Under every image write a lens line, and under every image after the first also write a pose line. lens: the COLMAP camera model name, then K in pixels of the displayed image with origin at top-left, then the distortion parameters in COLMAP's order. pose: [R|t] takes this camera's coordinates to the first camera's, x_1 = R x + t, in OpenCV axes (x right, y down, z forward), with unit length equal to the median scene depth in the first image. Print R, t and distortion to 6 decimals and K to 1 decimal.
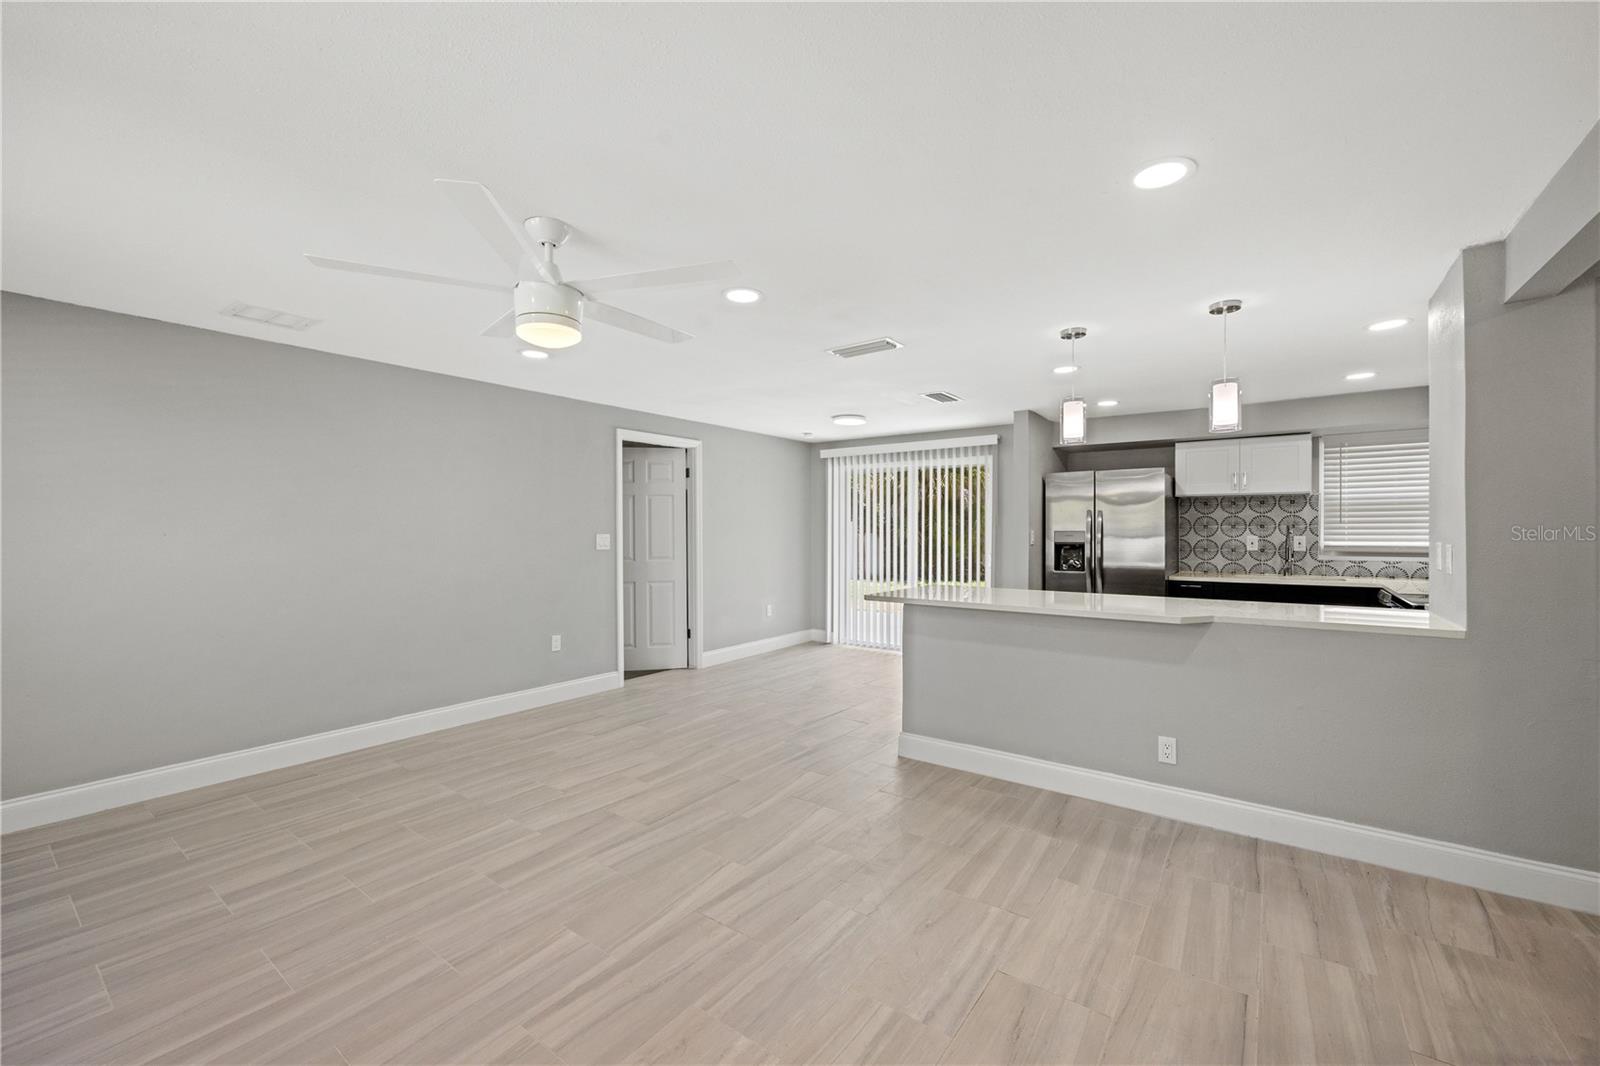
lens RADIAL K [[656.4, 0, 802.8], [0, 656.4, 531.0], [0, 0, 1]] dist [0.015466, -0.000186]
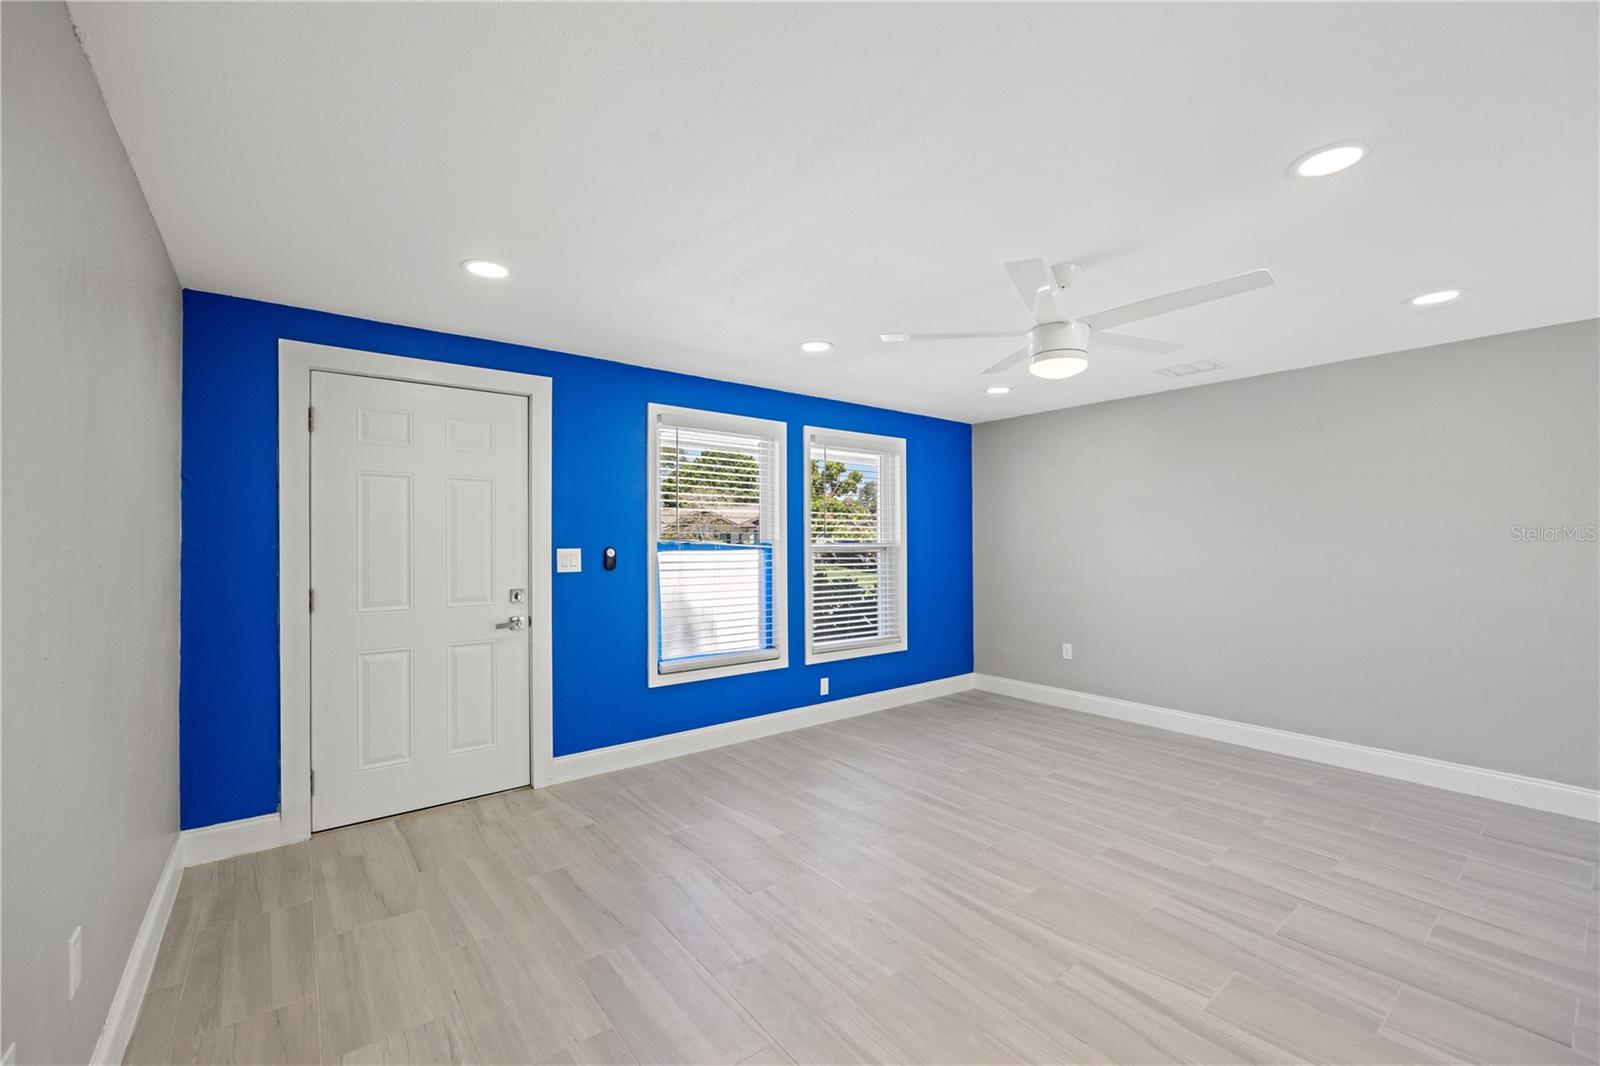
lens RADIAL K [[656.4, 0, 817.1], [0, 656.4, 544.3], [0, 0, 1]] dist [0.015466, -0.000186]
pose [[-0.267437, 0.000969, -0.963575, 0.705073], [0.007485, 0.999971, -0.001072, -0.003711], [0.963546, -0.007499, -0.267437, 0.770345]]
